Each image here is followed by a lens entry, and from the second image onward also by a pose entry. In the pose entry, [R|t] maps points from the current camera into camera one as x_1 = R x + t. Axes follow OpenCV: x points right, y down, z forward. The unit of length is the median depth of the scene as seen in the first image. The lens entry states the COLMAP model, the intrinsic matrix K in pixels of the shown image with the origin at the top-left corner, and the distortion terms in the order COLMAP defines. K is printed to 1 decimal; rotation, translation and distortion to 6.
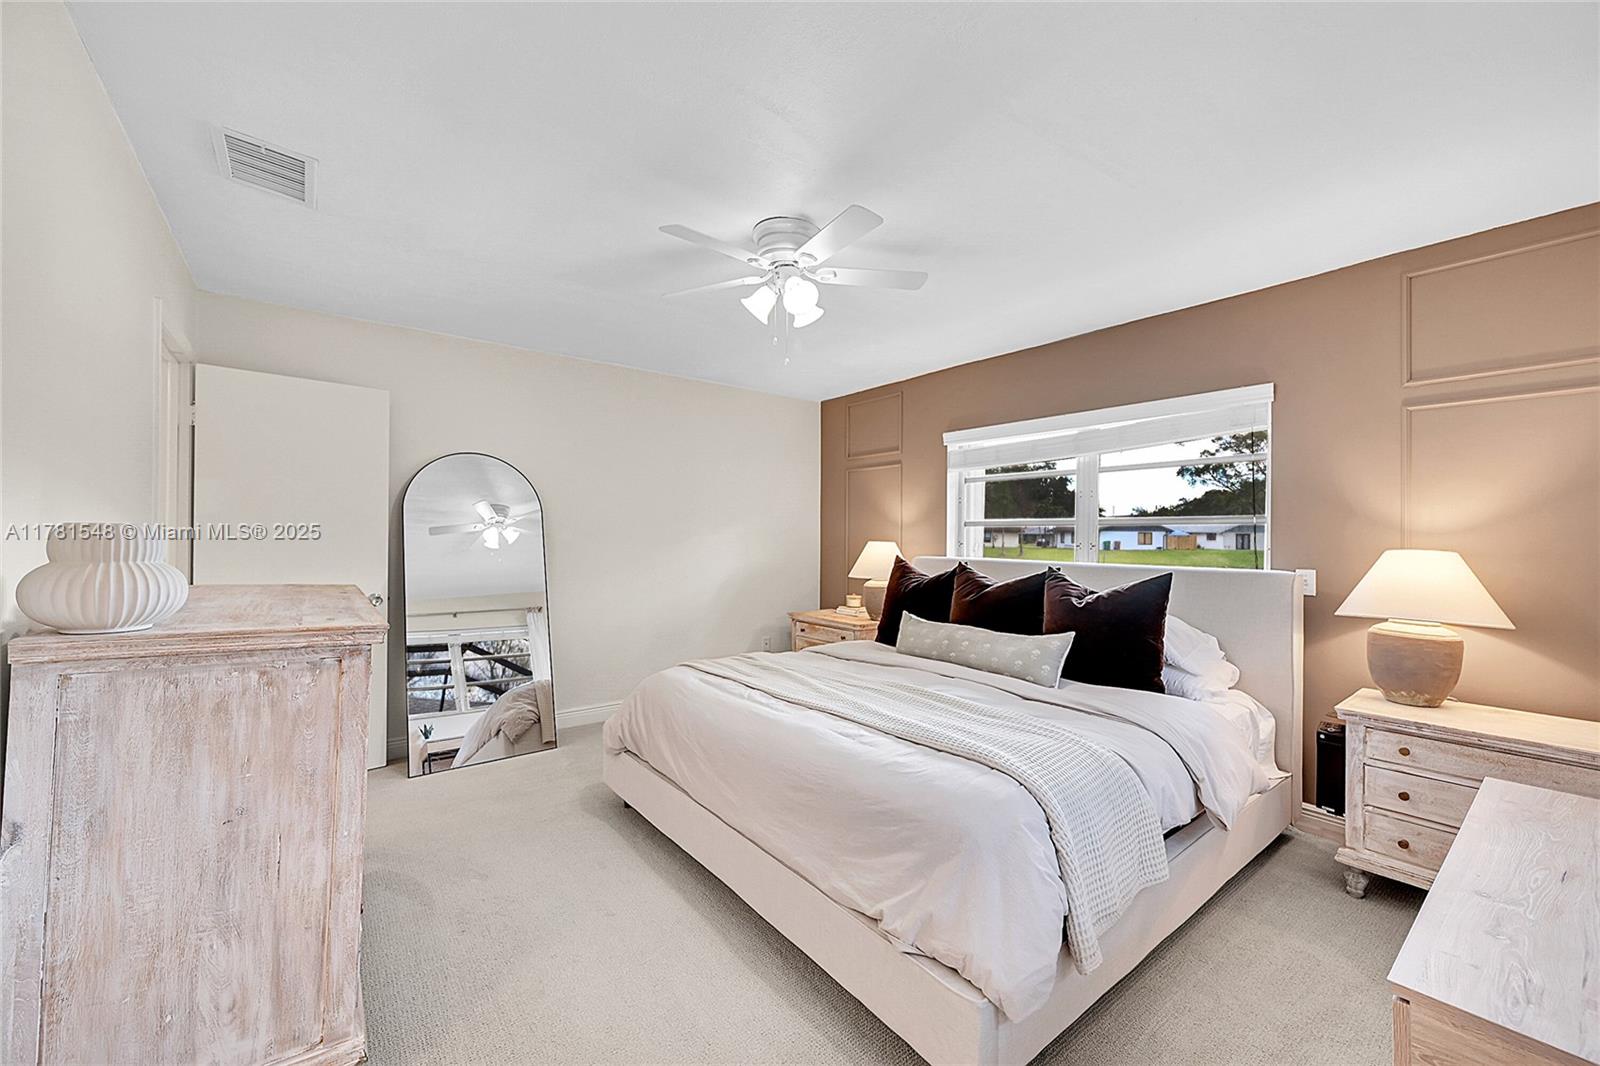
lens RADIAL K [[627.6, 0, 791.6], [0, 627.6, 532.9], [0, 0, 1]] dist [-0.011555, -0.000074]
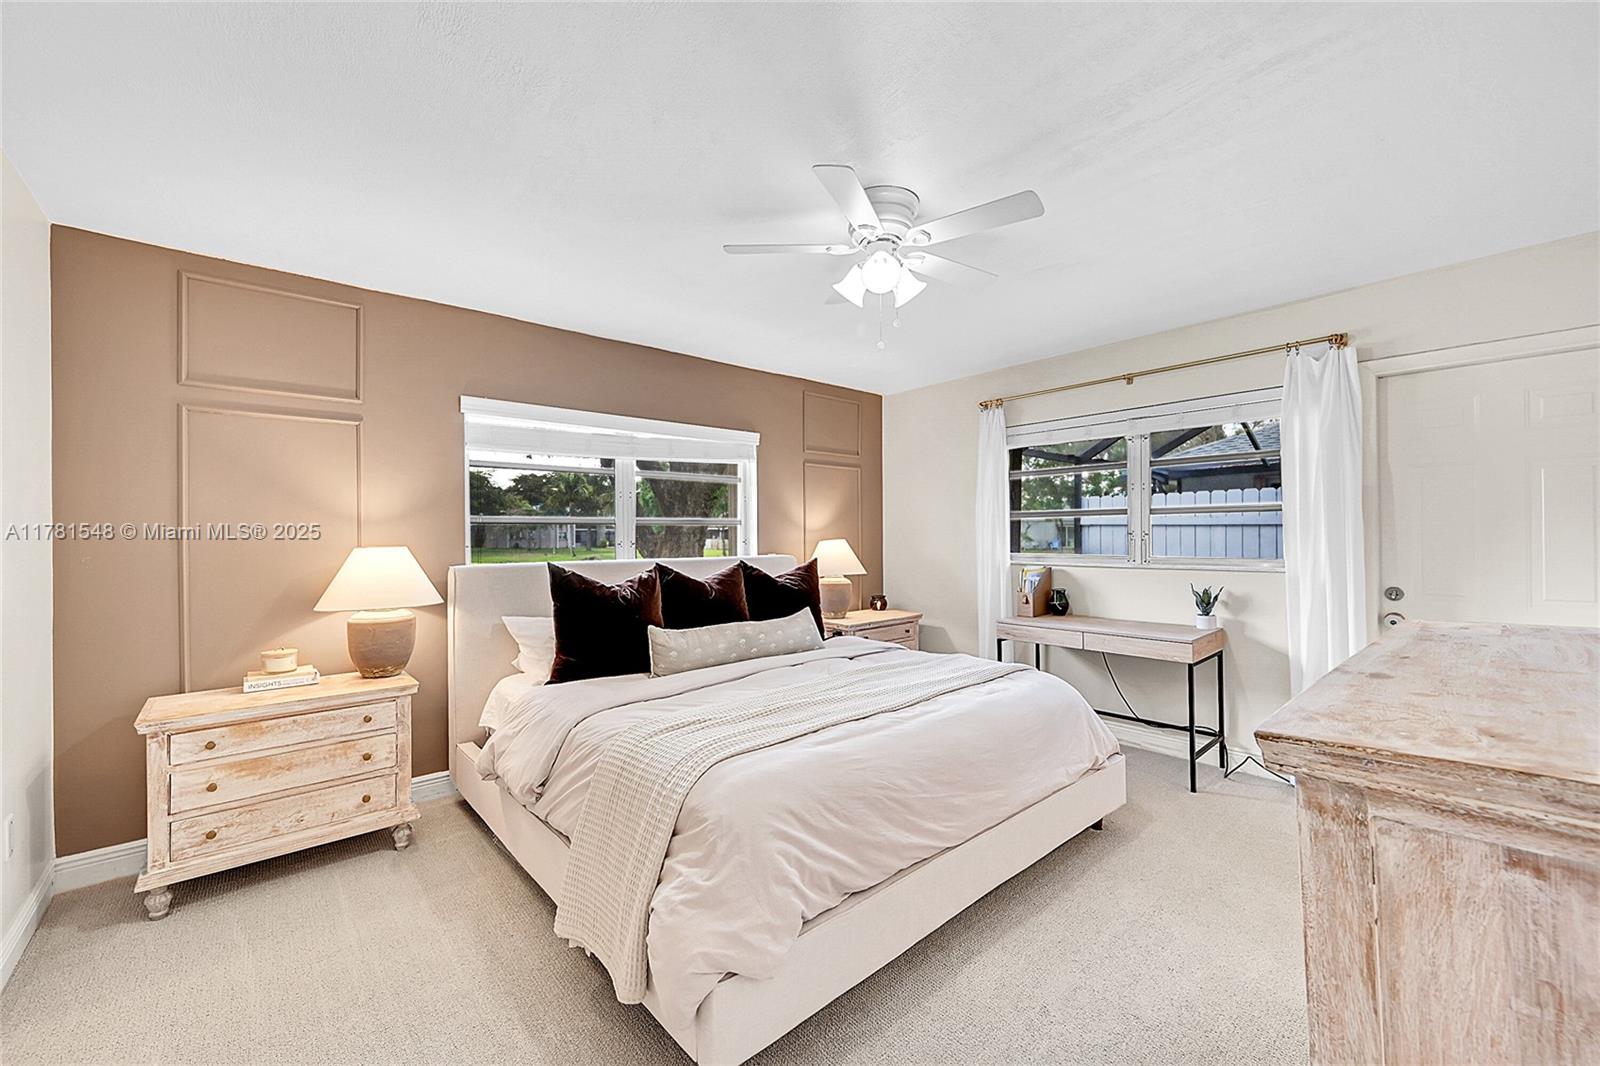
lens RADIAL K [[627.6, 0, 789.7], [0, 627.6, 534.9], [0, 0, 1]] dist [-0.011555, -0.000074]
pose [[-0.047161, -0.004445, 0.998877, -0.661373], [-0.002040, 0.999988, 0.004353, -0.000281], [-0.998885, -0.001833, -0.047169, 0.845296]]
